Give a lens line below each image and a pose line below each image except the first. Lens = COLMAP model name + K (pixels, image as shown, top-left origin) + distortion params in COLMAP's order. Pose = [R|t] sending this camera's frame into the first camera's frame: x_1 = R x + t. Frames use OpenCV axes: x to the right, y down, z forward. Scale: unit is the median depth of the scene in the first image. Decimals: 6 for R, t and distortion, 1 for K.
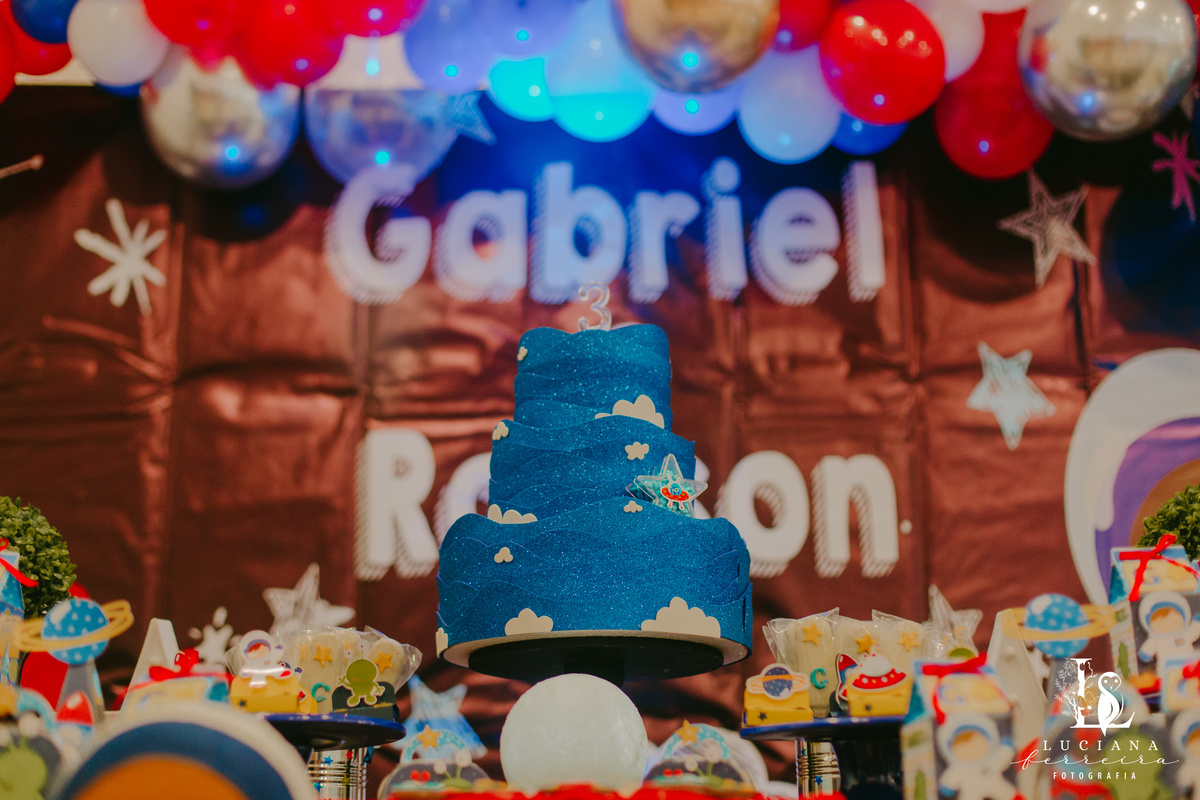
lens RADIAL K [[1861.4, 0, 597.6], [0, 1861.4, 402.4], [0, 0, 1]] dist [-0.014659, 0.000000]
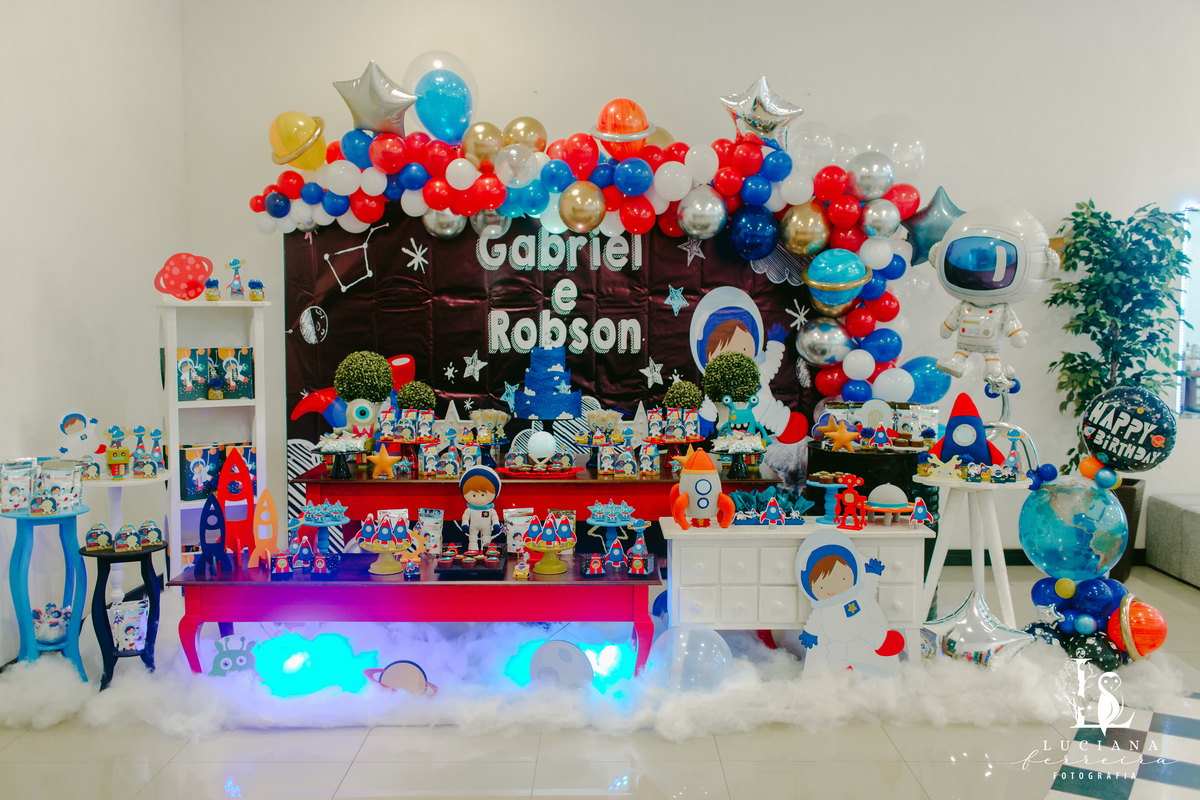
lens RADIAL K [[1170.6, 0, 580.5], [0, 1170.6, 378.1], [0, 0, 1]] dist [0.008309, 0.000000]
pose [[0.999859, 0.009835, -0.013641, 0.075698], [-0.004666, 0.941538, 0.336875, -0.600198], [0.016157, -0.336764, 0.941450, -1.096010]]
